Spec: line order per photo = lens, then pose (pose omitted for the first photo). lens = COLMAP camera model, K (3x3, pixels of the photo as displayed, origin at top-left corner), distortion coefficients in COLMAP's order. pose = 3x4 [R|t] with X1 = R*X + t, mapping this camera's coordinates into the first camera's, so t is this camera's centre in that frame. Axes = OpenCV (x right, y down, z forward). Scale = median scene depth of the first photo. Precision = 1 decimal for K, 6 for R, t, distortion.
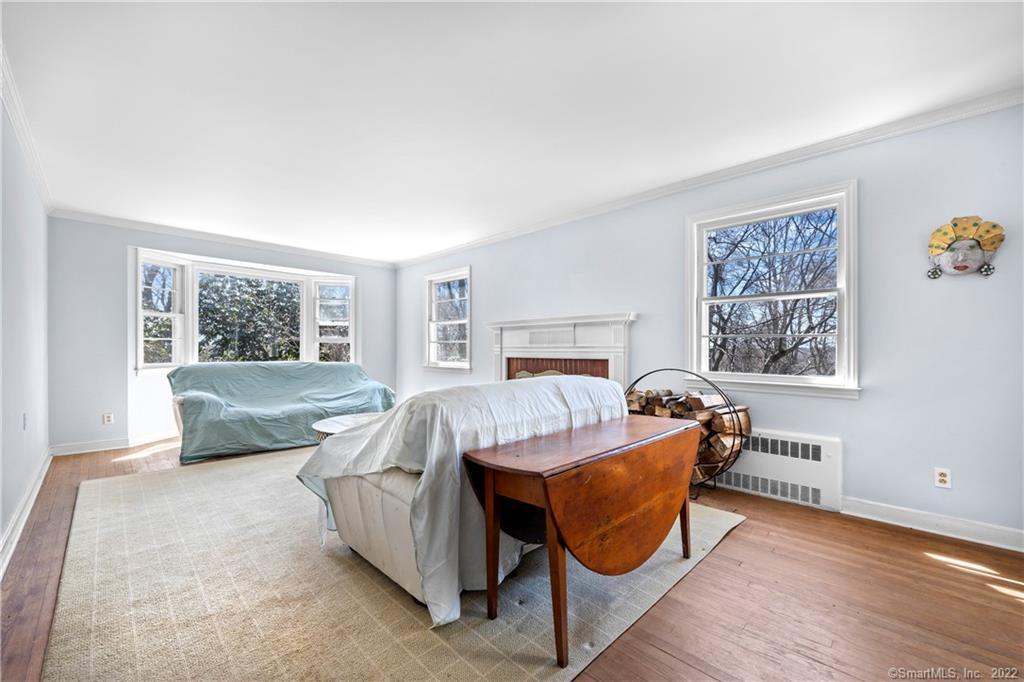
lens RADIAL K [[408.6, 0, 532.9], [0, 408.6, 366.5], [0, 0, 1]] dist [0.000270, -0.000002]
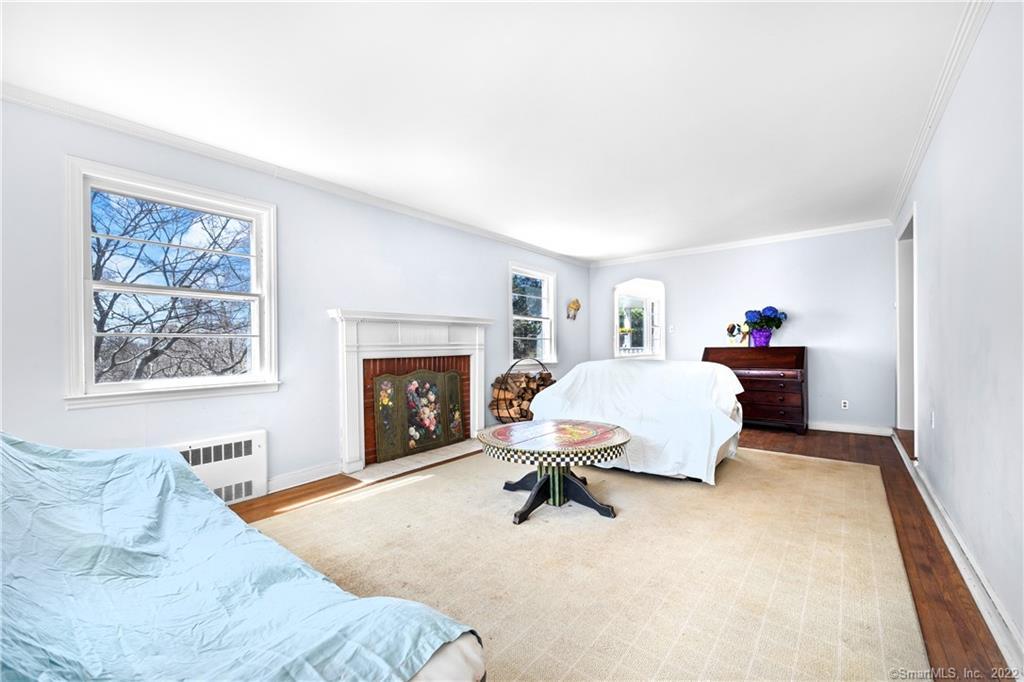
lens RADIAL K [[407.7, 0, 510.4], [0, 407.7, 343.8], [0, 0, 1]] dist [-0.003241, -0.000568]
pose [[-0.080197, 0.008354, 0.996744, -0.424640], [0.050157, 0.998732, -0.004335, -0.017043], [-0.995516, 0.049646, -0.080515, 0.413789]]
